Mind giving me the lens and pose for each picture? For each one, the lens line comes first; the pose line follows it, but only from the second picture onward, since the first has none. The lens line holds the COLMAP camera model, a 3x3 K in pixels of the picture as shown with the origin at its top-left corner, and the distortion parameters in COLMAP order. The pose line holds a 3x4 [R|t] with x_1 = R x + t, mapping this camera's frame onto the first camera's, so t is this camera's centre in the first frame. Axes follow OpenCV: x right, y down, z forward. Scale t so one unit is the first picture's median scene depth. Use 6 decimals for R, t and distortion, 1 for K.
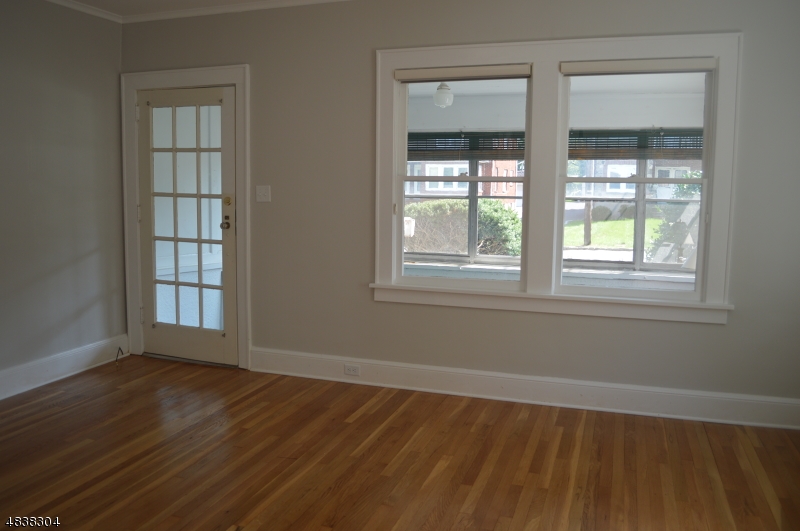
lens RADIAL K [[688.7, 0, 400.0], [0, 688.7, 265.5], [0, 0, 1]] dist [-0.102300, 0.001777]
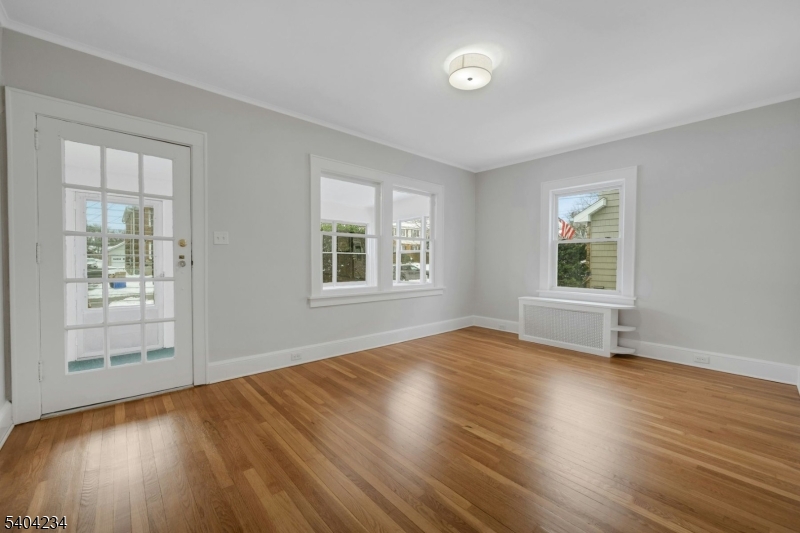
lens RADIAL K [[324.1, 0, 433.1], [0, 324.1, 265.8], [0, 0, 1]] dist [0.000969, 0.000255]
pose [[0.453771, -0.027679, 0.890688, -0.553111], [0.106244, 0.994069, -0.023236, 0.002465], [-0.884762, 0.105174, 0.454020, 0.377765]]
